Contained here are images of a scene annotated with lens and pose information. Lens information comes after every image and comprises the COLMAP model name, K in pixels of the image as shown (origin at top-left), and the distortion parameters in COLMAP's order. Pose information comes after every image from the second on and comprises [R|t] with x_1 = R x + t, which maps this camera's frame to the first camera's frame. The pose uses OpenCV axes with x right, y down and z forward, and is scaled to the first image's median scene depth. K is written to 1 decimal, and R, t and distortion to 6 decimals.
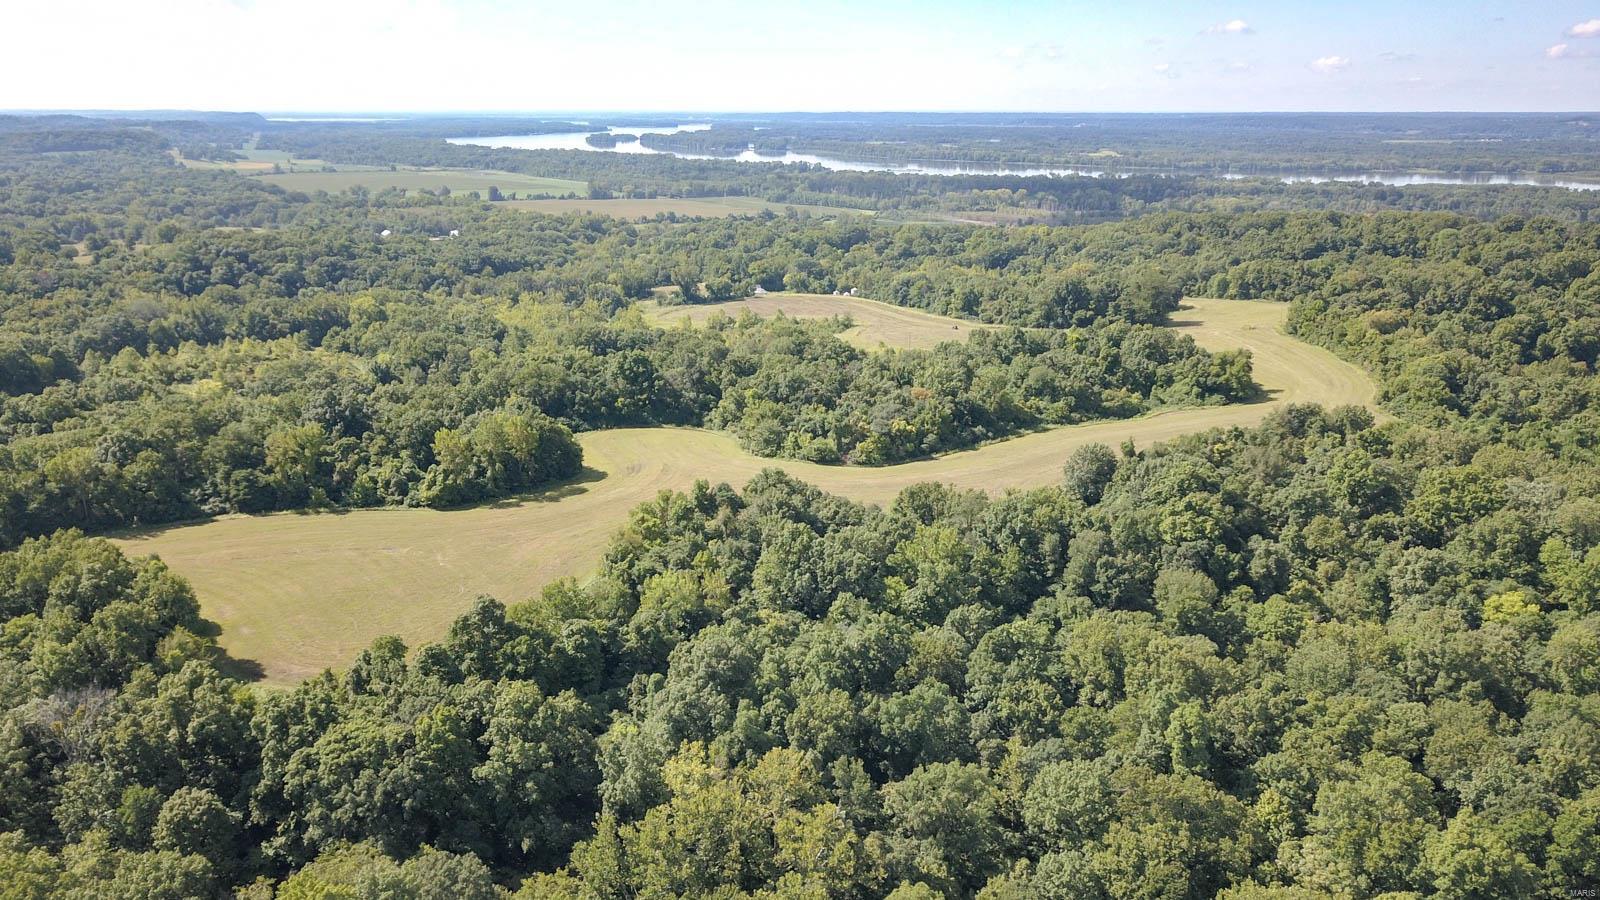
lens RADIAL K [[1234.4, 0, 820.3], [0, 1234.4, 449.5], [0, 0, 1]] dist [0.023403, -0.012447]
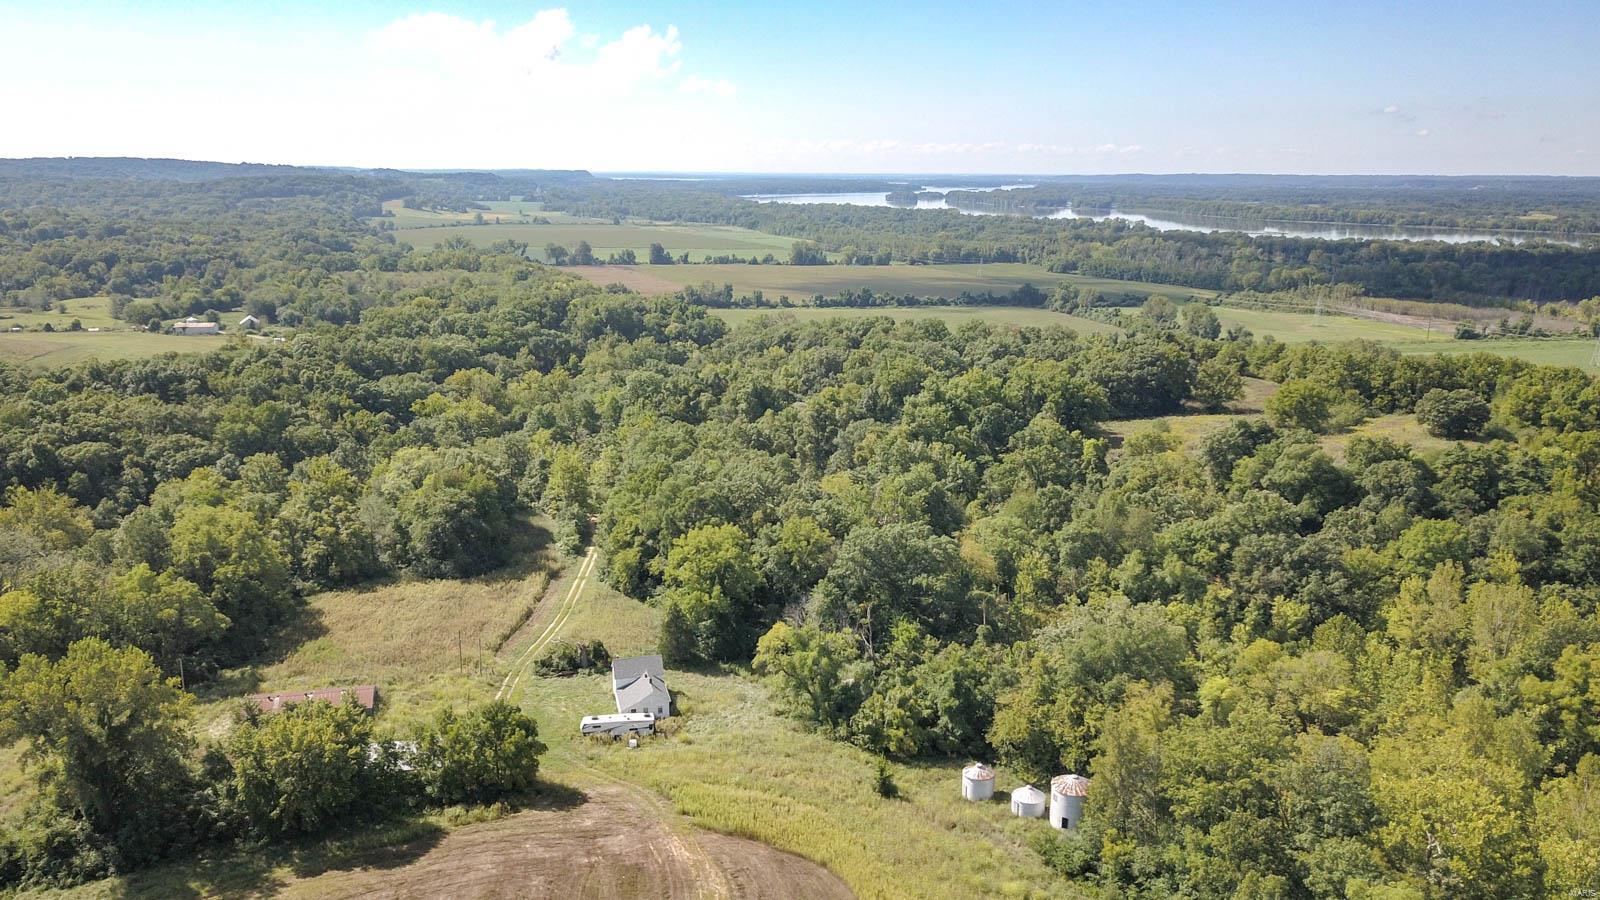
lens RADIAL K [[1231.3, 0, 800.0], [0, 1231.3, 450.0], [0, 0, 1]] dist [0.121460, -0.248069]
pose [[0.961438, 0.062927, -0.267726, 0.041488], [-0.076137, 0.996325, -0.039238, -0.195170], [0.264273, 0.058109, 0.962696, 0.923220]]
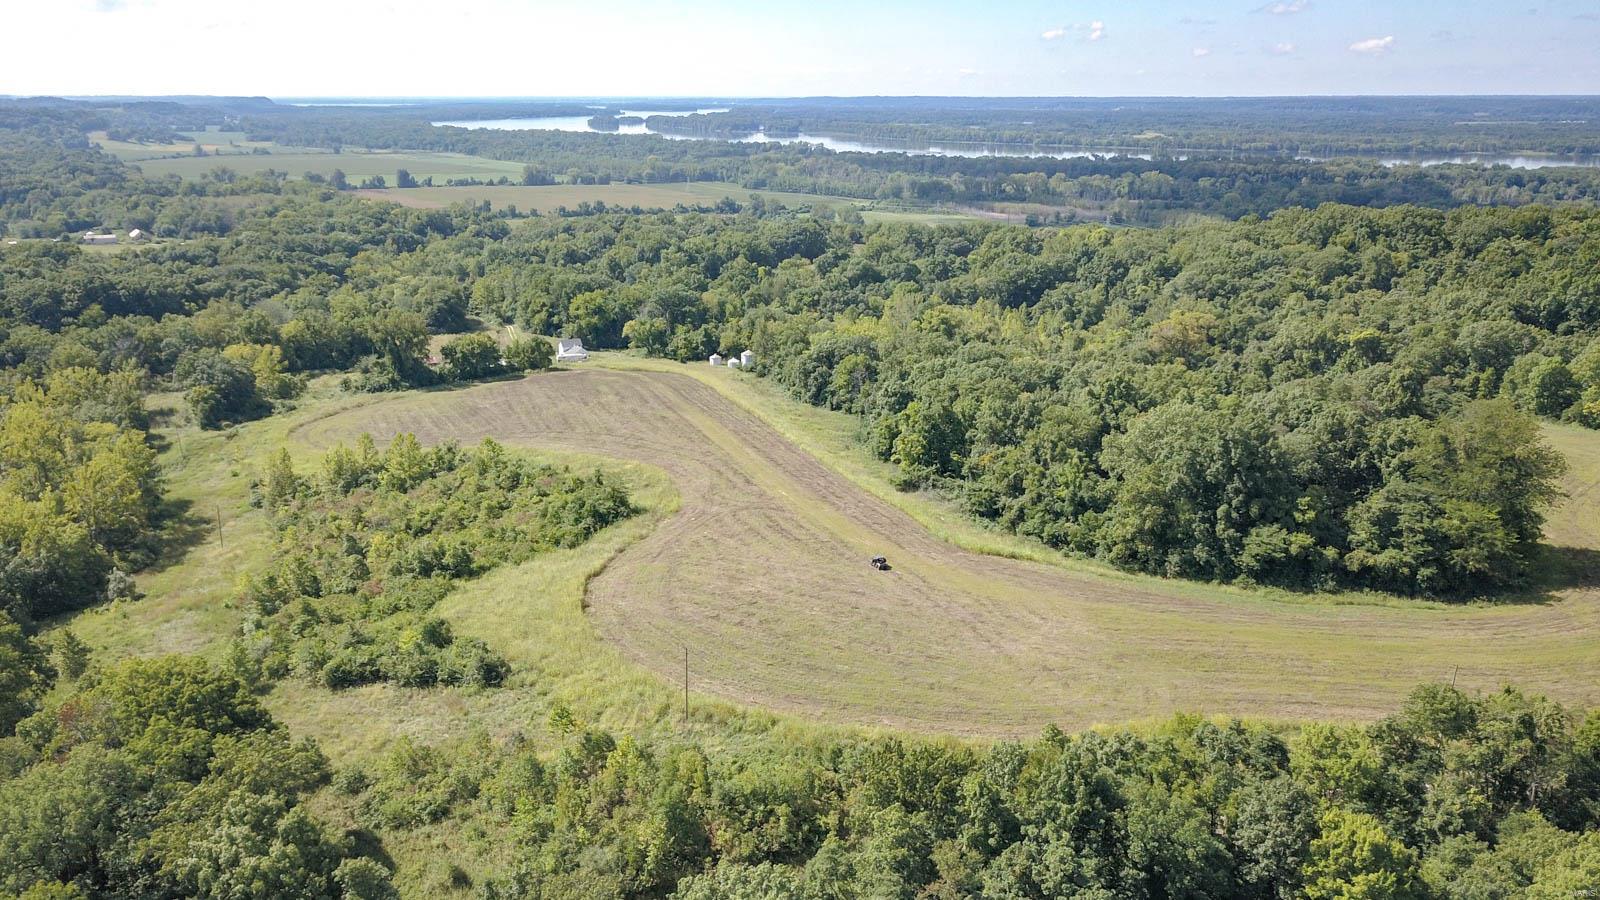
lens RADIAL K [[1236.3, 0, 782.7], [0, 1236.3, 446.2], [0, 0, 1]] dist [0.013744, 0.005200]
pose [[0.998533, 0.011469, -0.052910, 0.082104], [-0.011083, 0.999910, 0.007589, -0.108532], [0.052992, -0.006992, 0.998570, 0.543463]]
